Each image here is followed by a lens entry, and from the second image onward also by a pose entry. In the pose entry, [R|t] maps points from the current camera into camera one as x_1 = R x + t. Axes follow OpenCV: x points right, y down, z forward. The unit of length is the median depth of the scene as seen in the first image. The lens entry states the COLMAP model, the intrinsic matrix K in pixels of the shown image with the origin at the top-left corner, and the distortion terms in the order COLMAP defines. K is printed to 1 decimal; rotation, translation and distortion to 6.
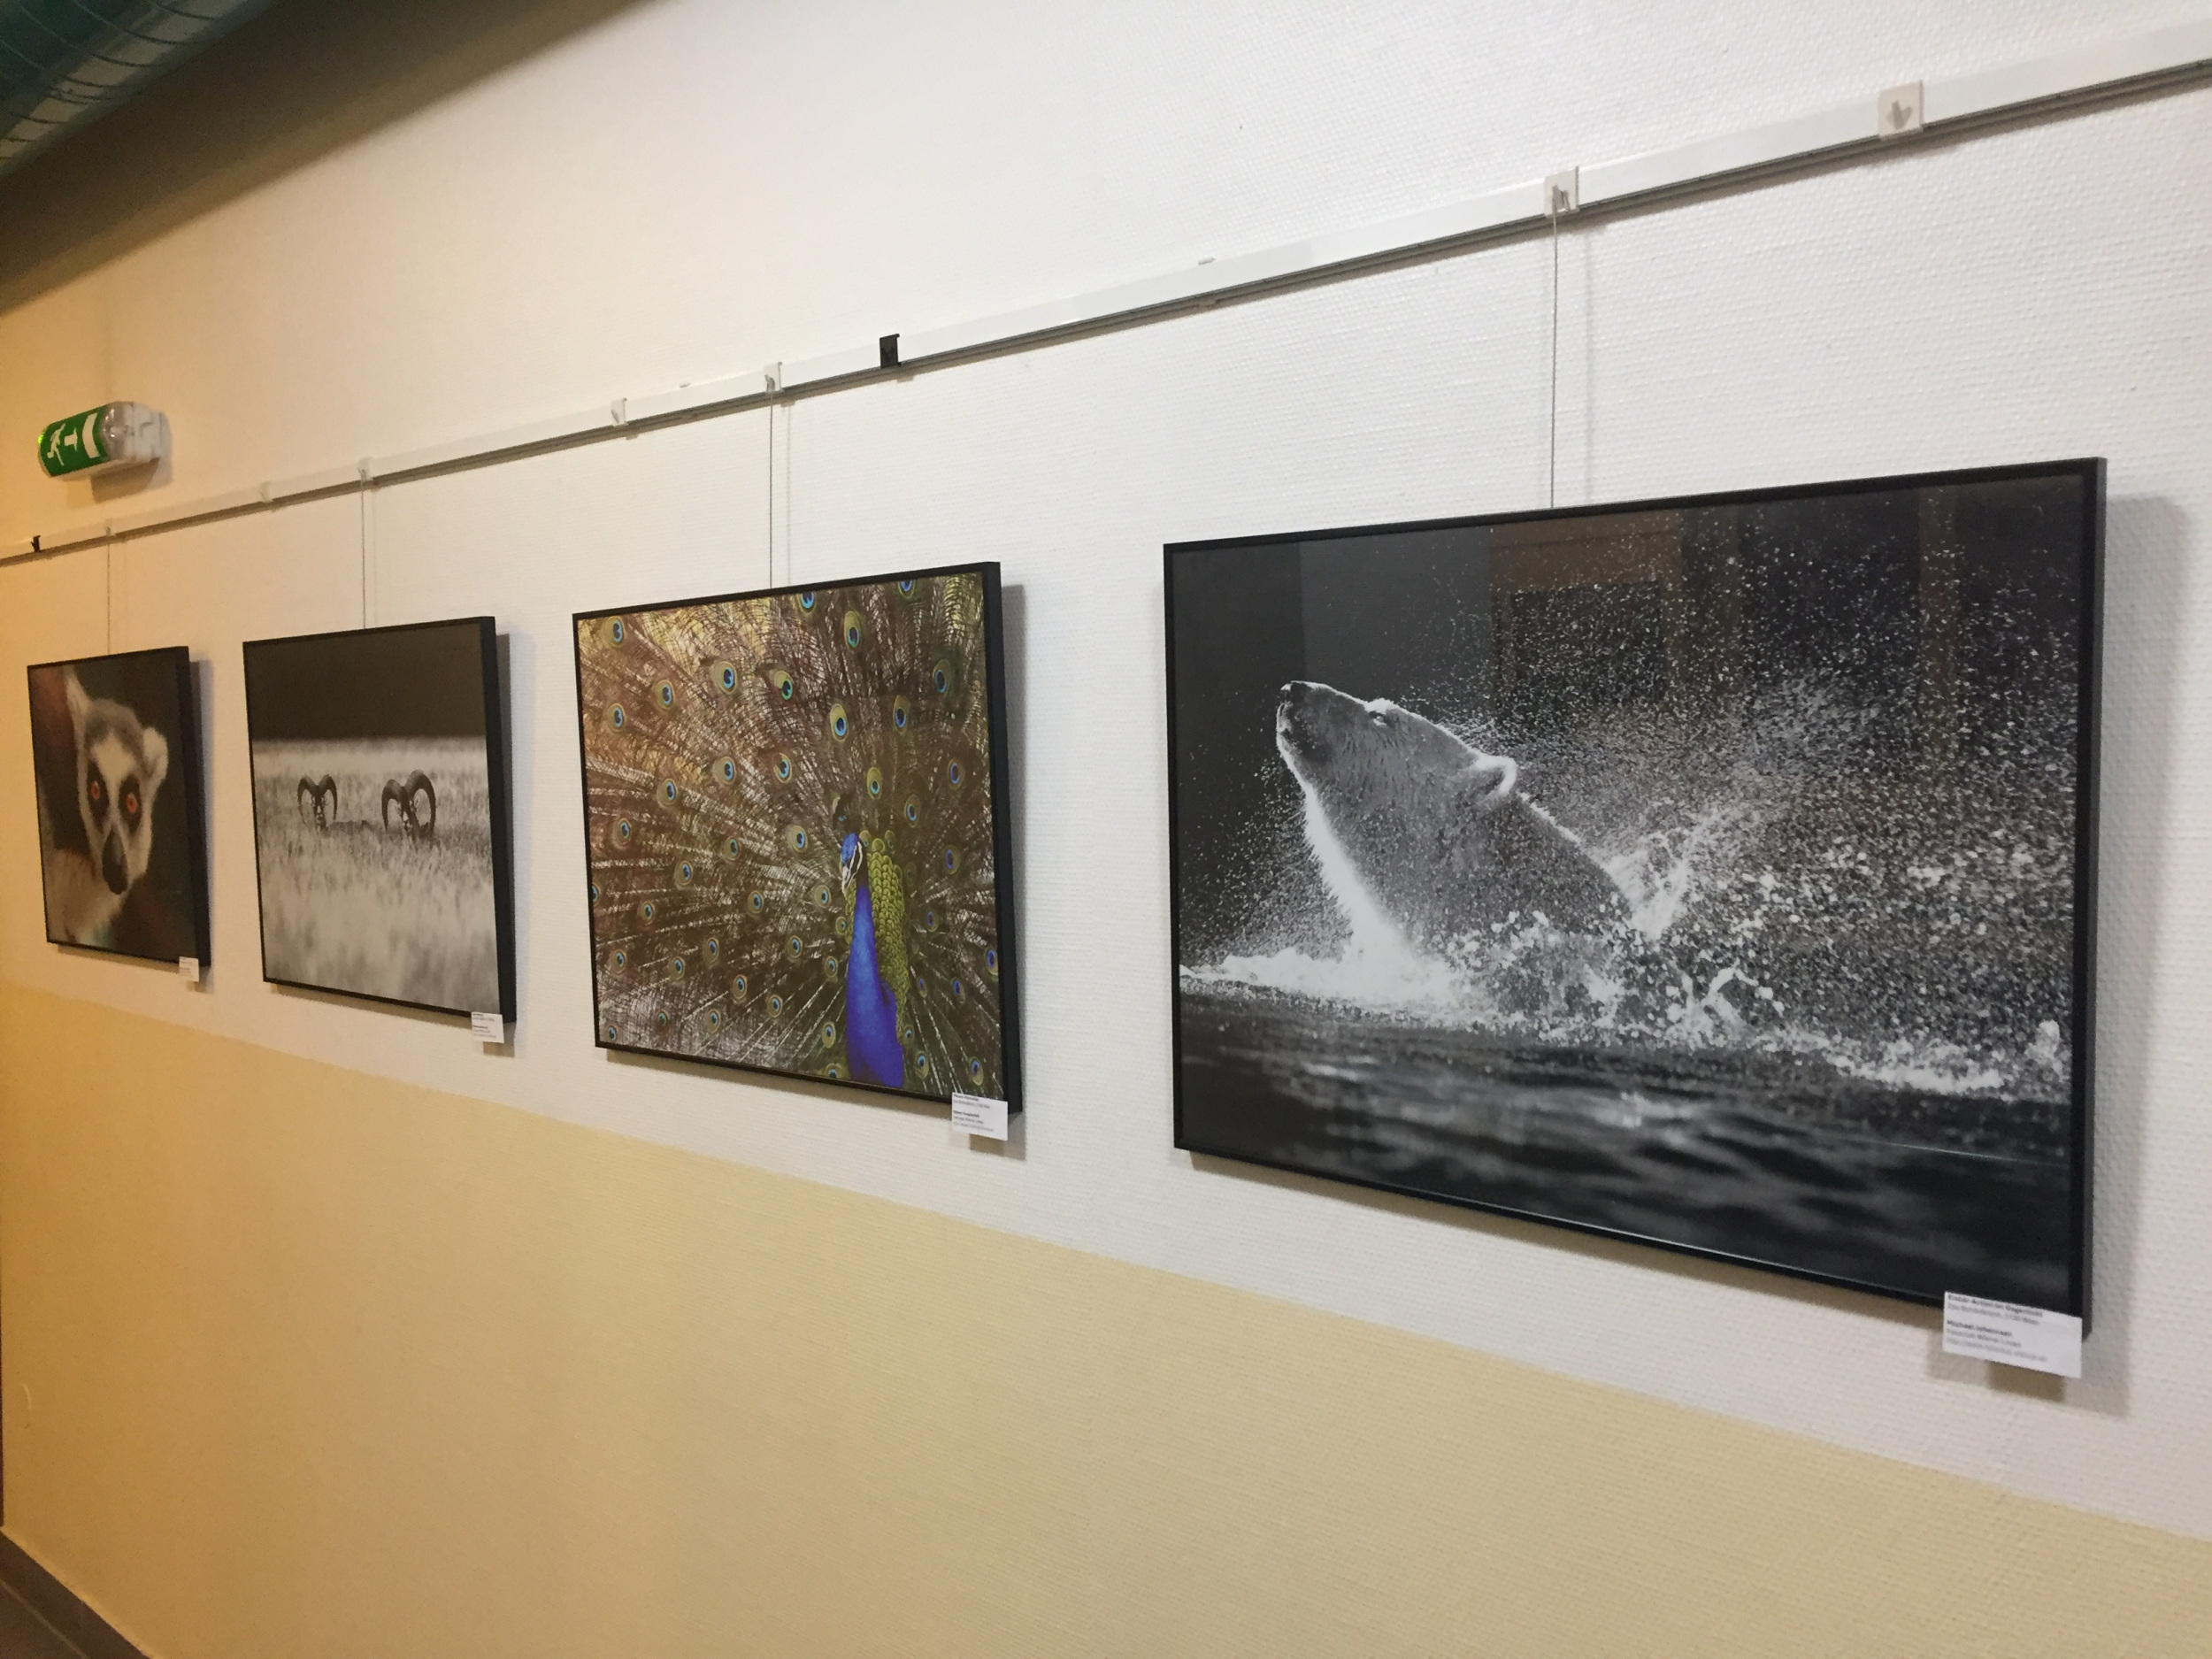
lens RADIAL K [[1888.0, 0, 1109.0], [0, 1888.0, 835.1], [0, 0, 1]] dist [0.076017, -0.095737]
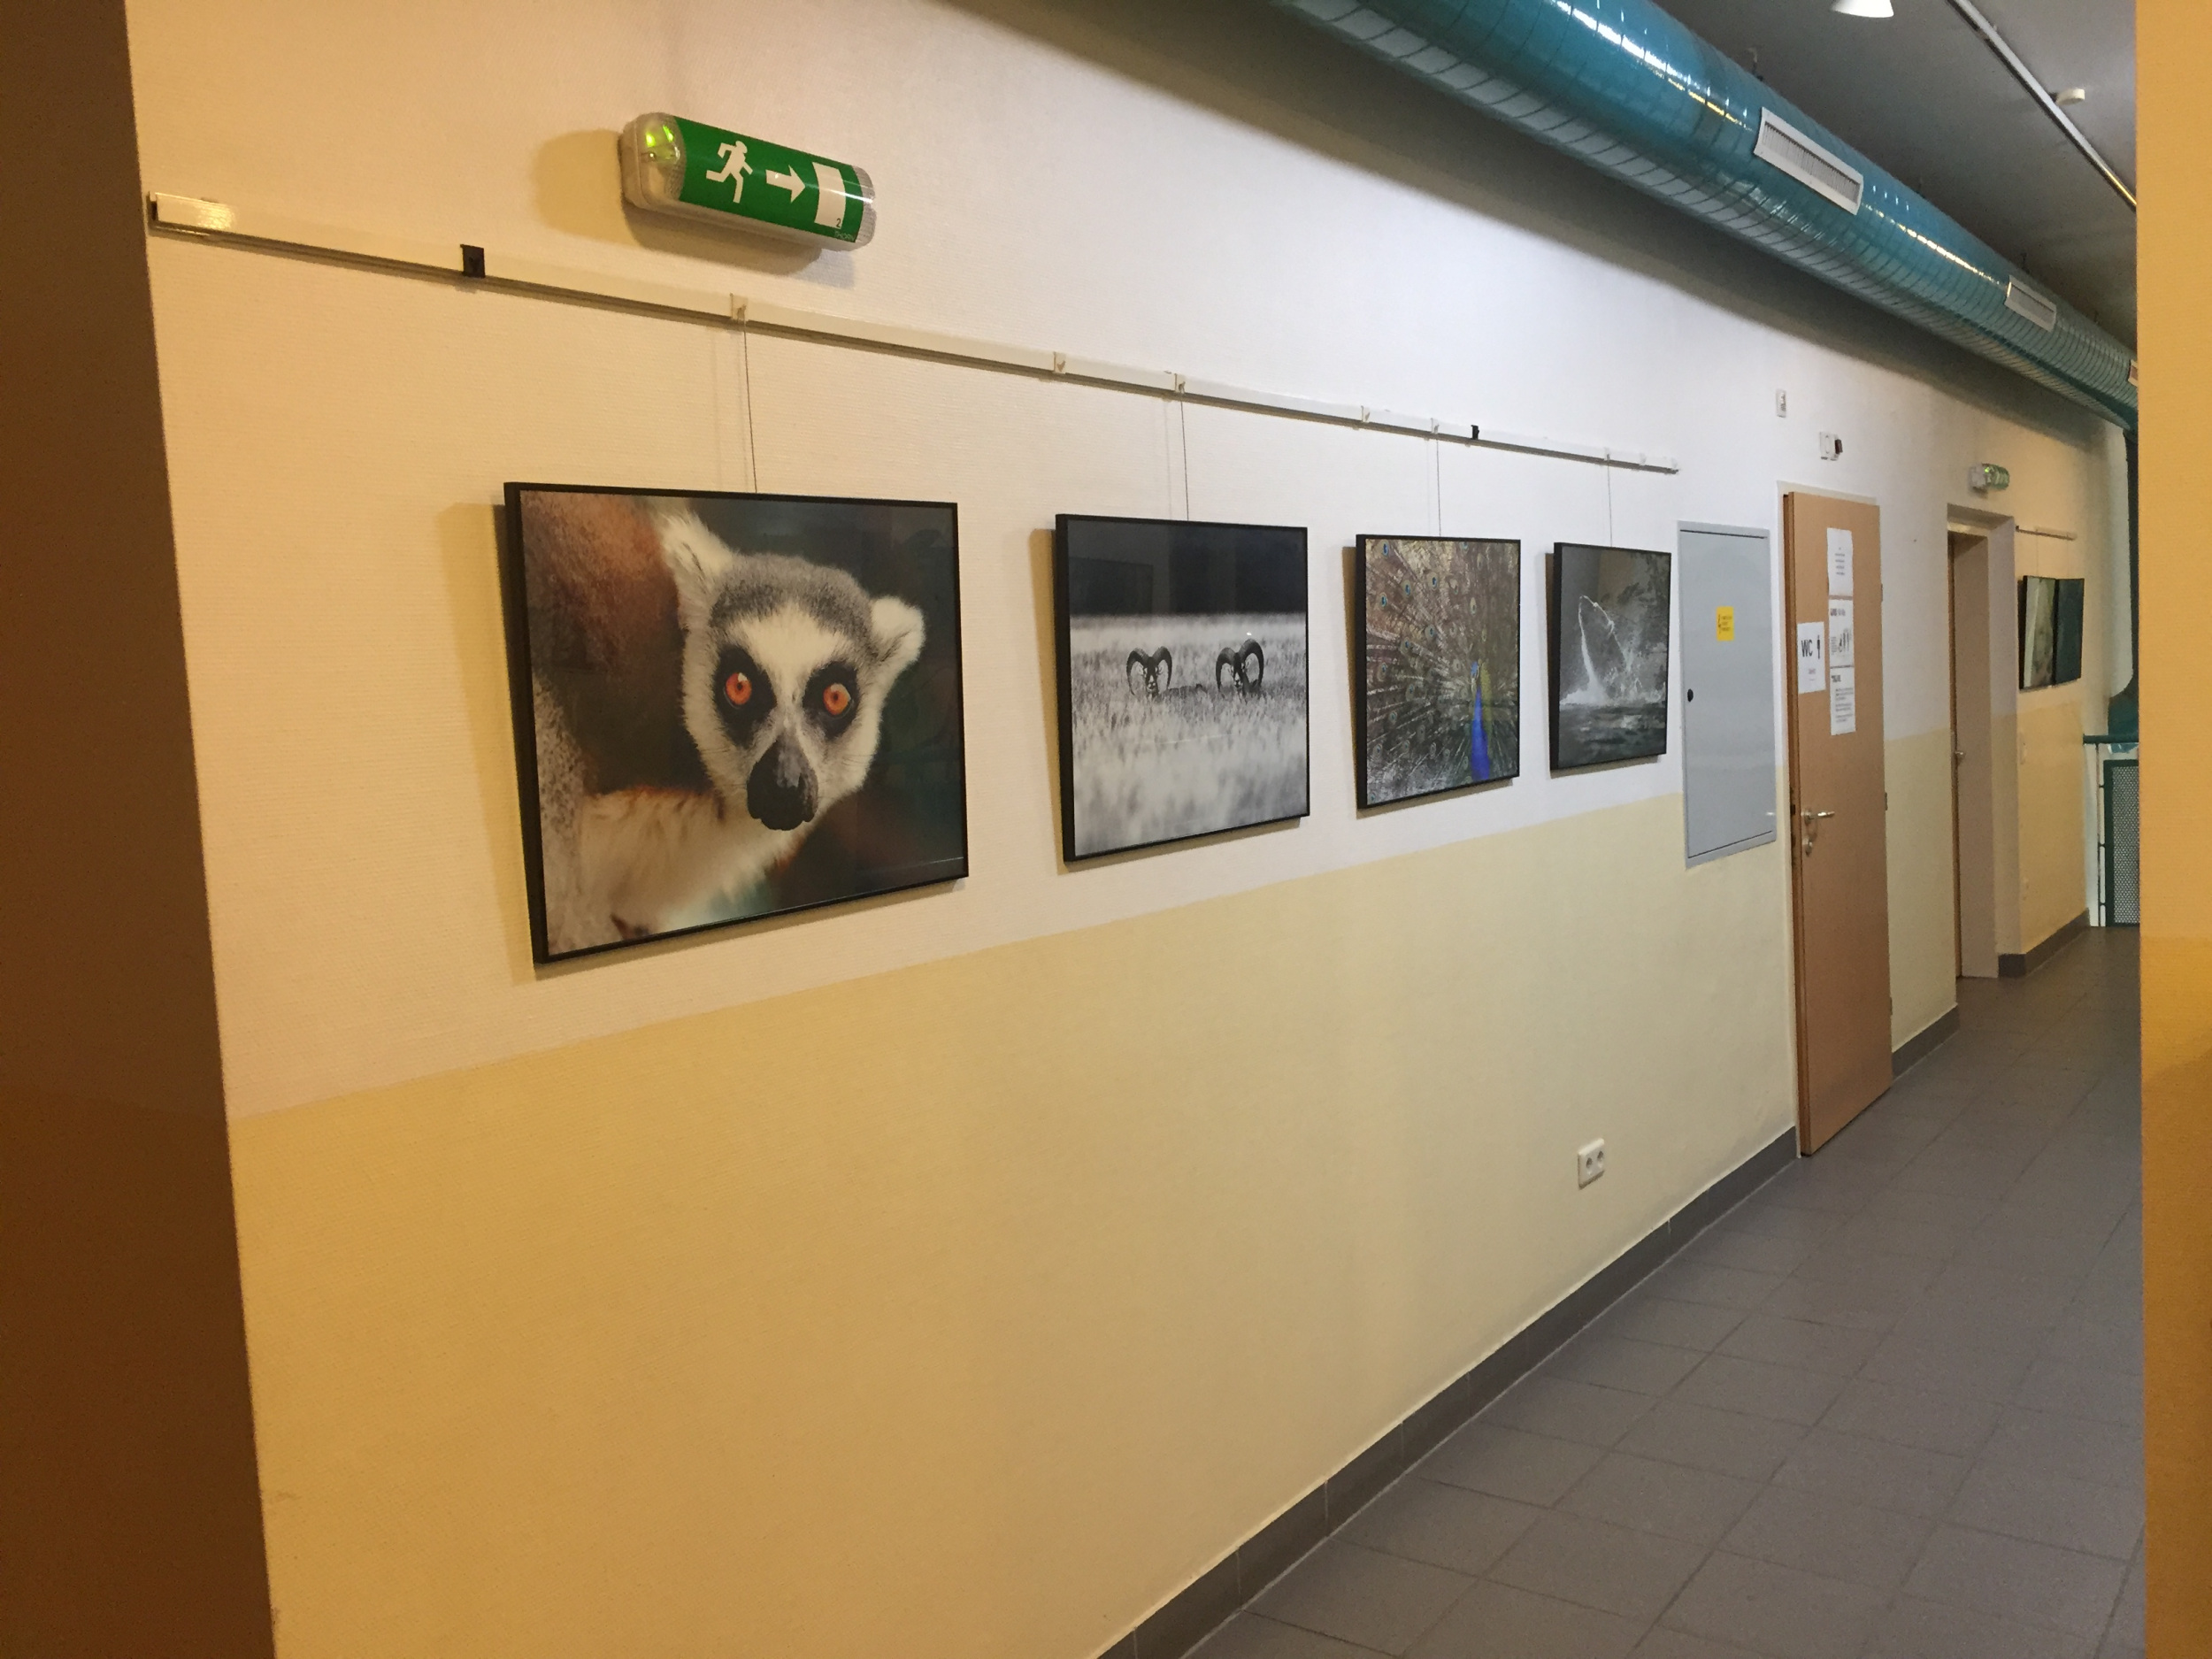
lens RADIAL K [[1888.0, 0, 1109.0], [0, 1888.0, 835.1], [0, 0, 1]] dist [0.076017, -0.095737]
pose [[-0.138270, -0.078826, 0.987253, -1.983956], [0.088252, 0.991882, 0.091555, -0.034243], [-0.986455, 0.099786, -0.130191, 1.560886]]
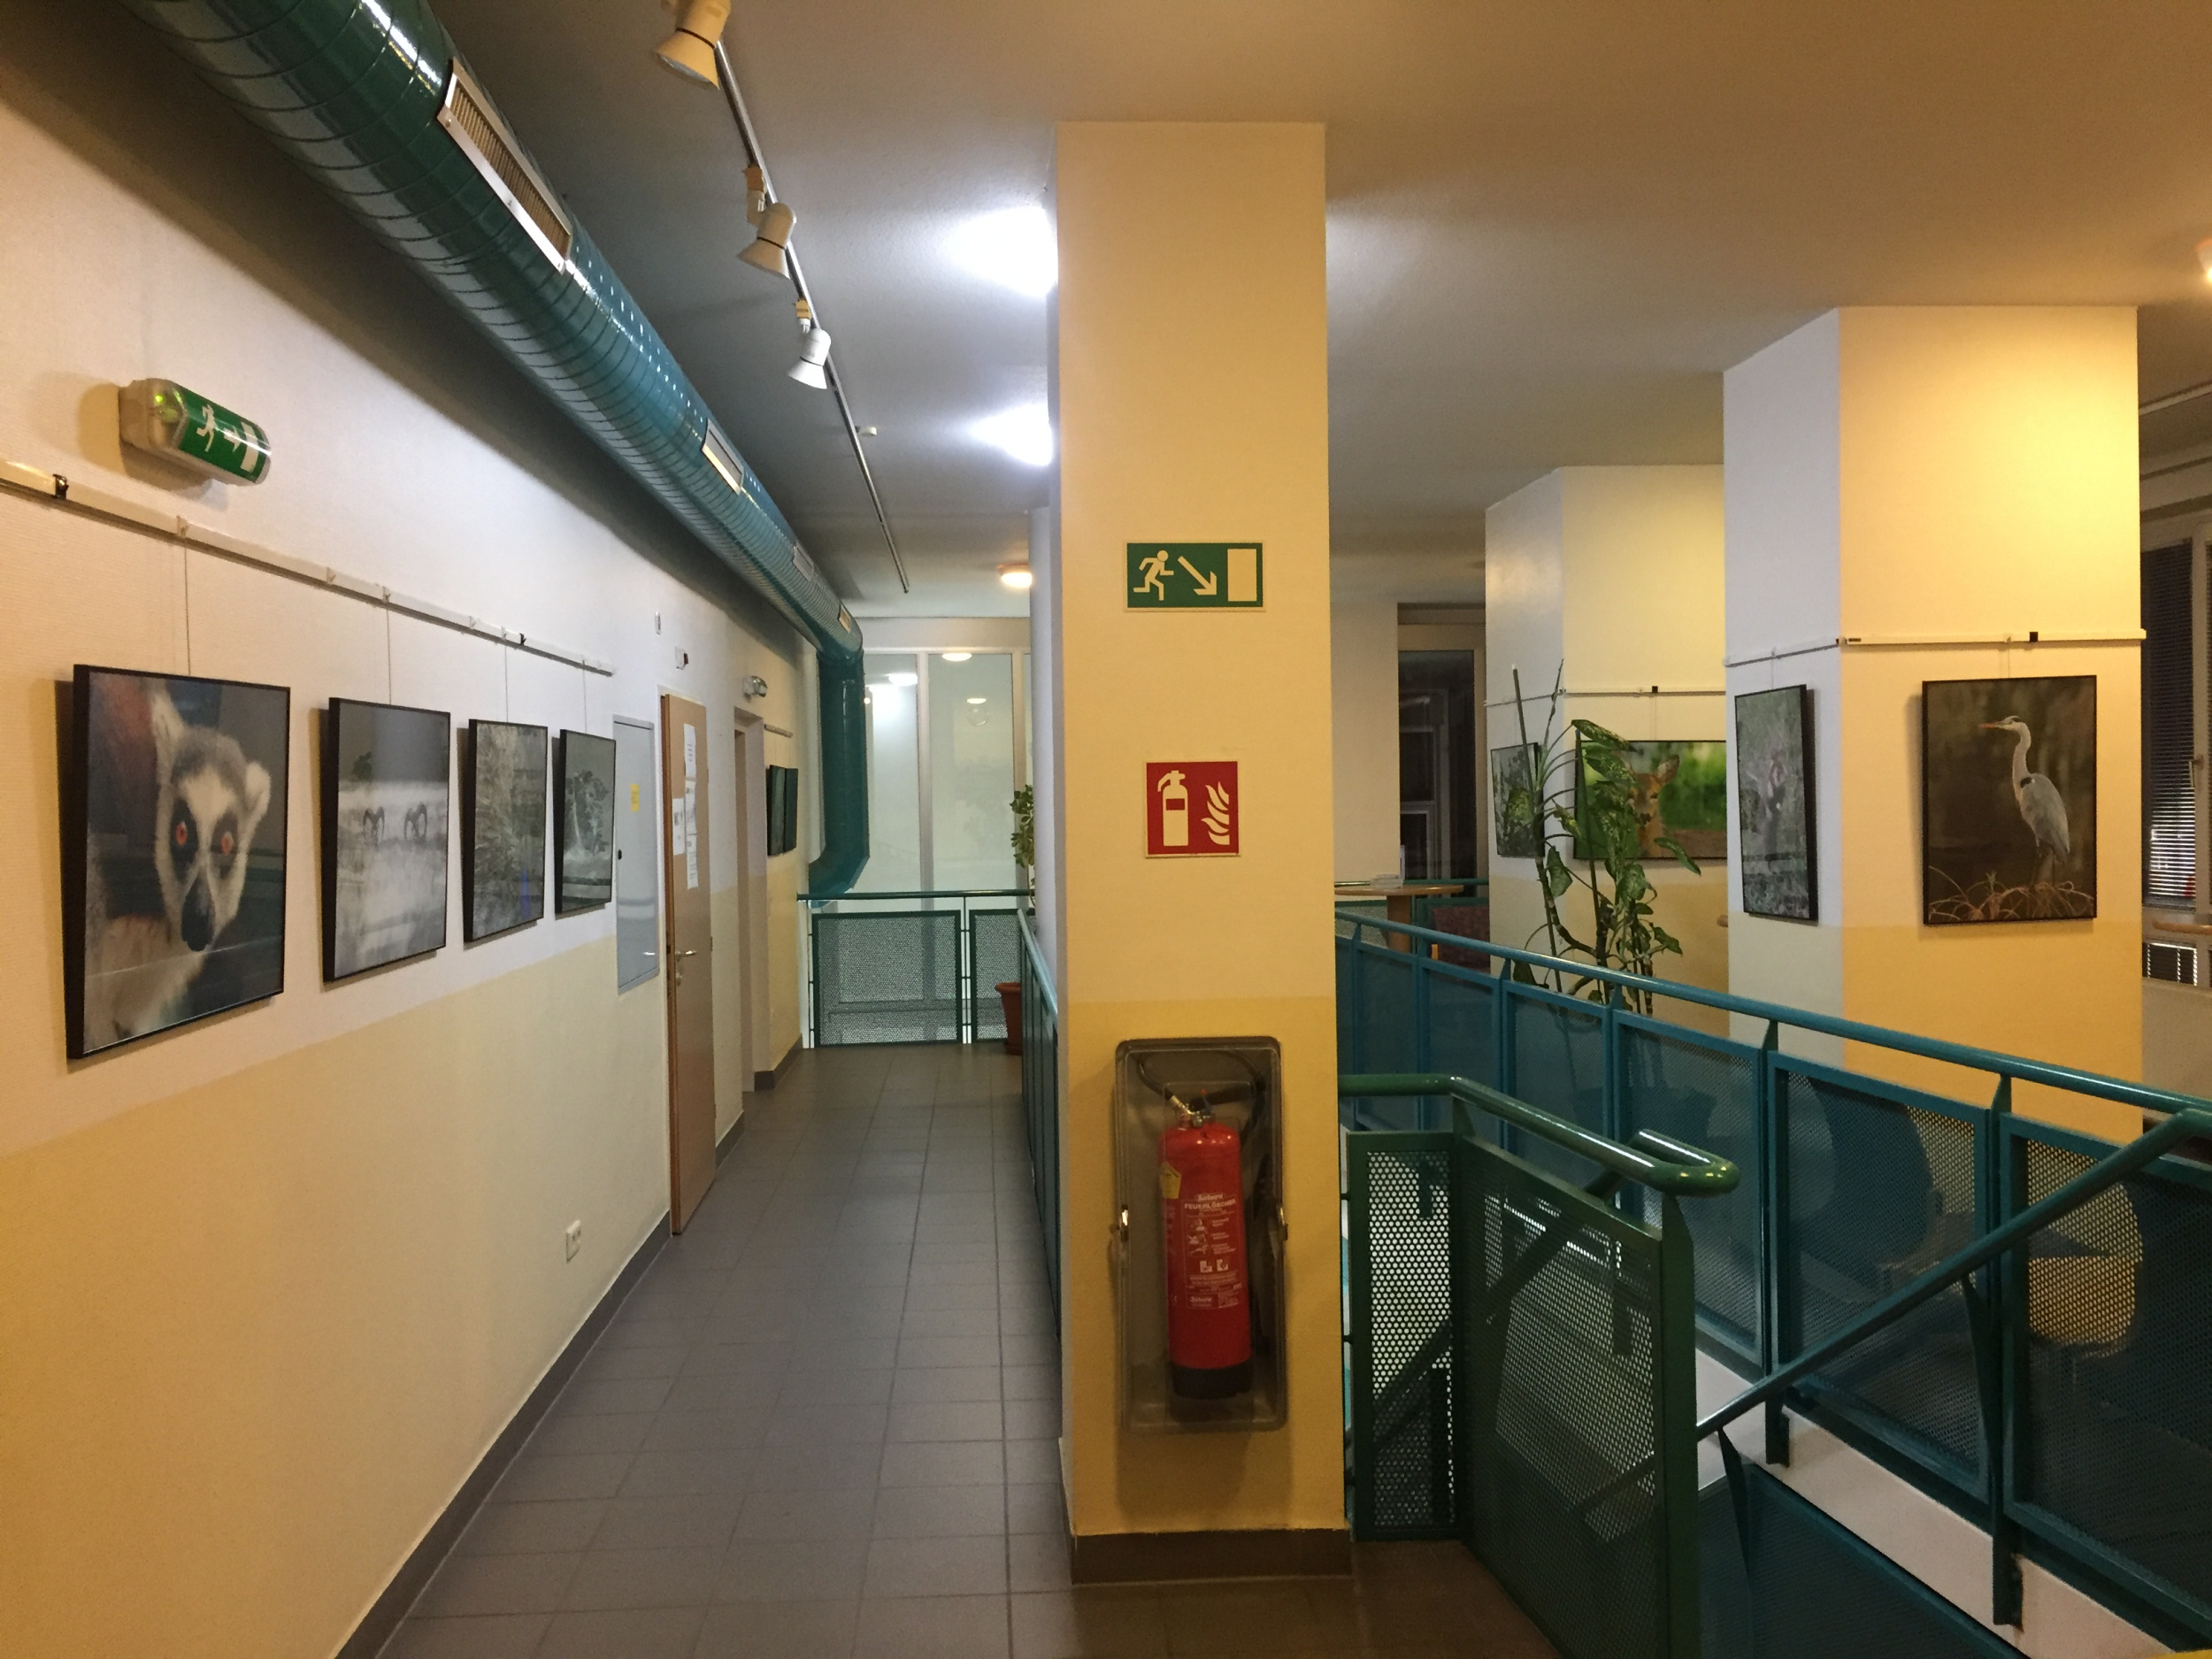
lens RADIAL K [[1888.0, 0, 1109.0], [0, 1888.0, 835.1], [0, 0, 1]] dist [0.076017, -0.095737]
pose [[-0.737062, -0.008170, 0.675776, -2.261909], [0.036904, 0.997948, 0.052316, -0.082858], [-0.674817, 0.063499, -0.735248, 2.175793]]
